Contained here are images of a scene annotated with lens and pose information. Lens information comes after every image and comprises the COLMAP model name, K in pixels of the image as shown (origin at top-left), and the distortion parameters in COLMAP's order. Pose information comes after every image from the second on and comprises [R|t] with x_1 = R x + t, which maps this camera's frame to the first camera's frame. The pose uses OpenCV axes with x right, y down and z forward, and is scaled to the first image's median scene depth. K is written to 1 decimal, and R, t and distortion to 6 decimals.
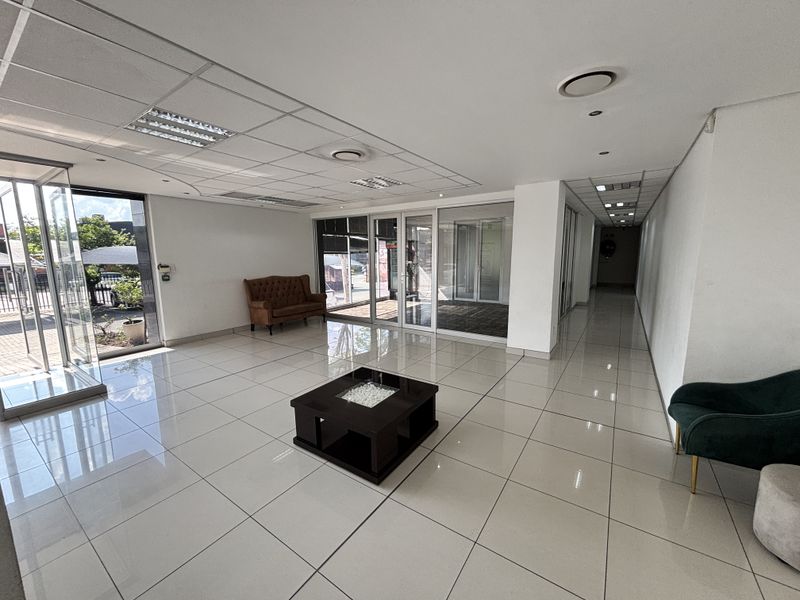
lens RADIAL K [[324.0, 0, 400.0], [0, 324.0, 300.0], [0, 0, 1]] dist [0.001316, 0.000584]
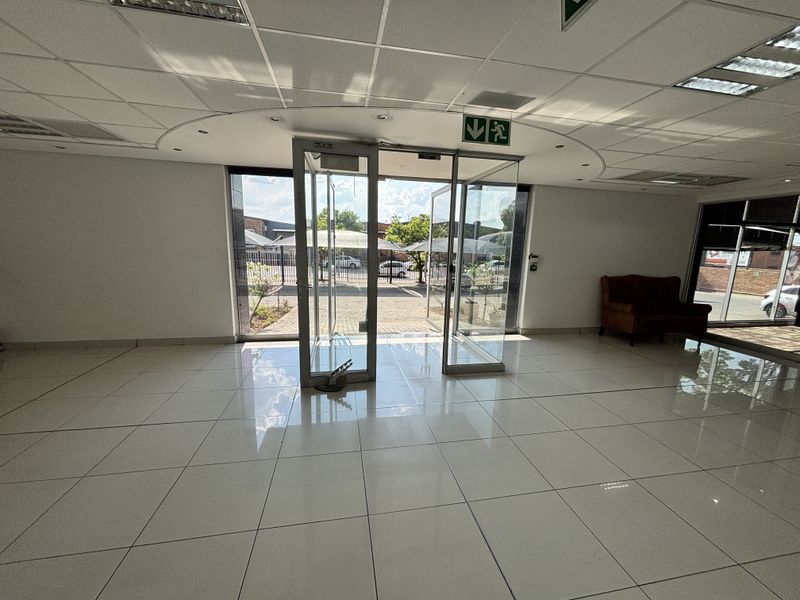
lens RADIAL K [[324.0, 0, 400.0], [0, 324.0, 300.0], [0, 0, 1]] dist [0.001316, 0.000584]
pose [[0.712353, 0.145826, -0.686504, -0.255055], [-0.132900, 0.988505, 0.072073, 0.011061], [0.689123, 0.039895, 0.723545, -0.012518]]
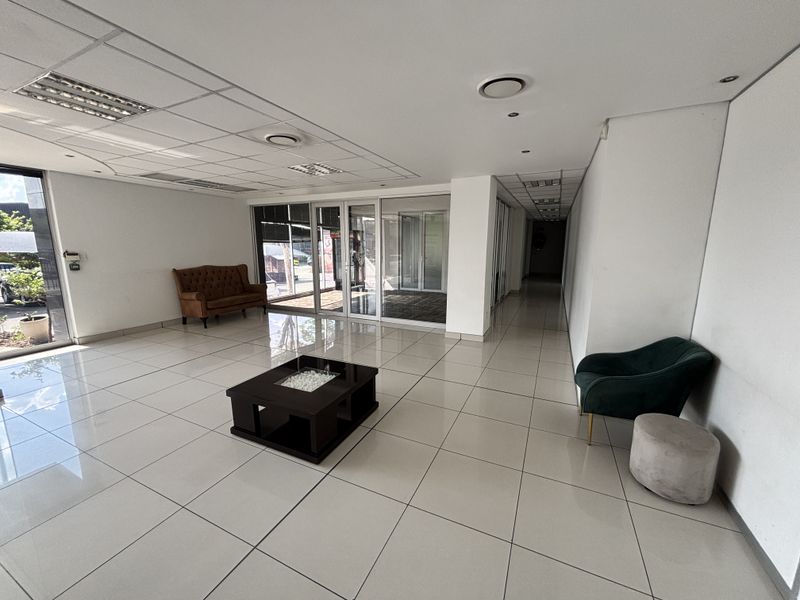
lens RADIAL K [[324.0, 0, 400.0], [0, 324.0, 300.0], [0, 0, 1]] dist [0.001316, 0.000584]
pose [[0.987305, -0.016856, 0.157938, 0.012284], [0.012592, 0.999530, 0.027963, 0.006901], [-0.158335, -0.025619, 0.987053, -0.016741]]
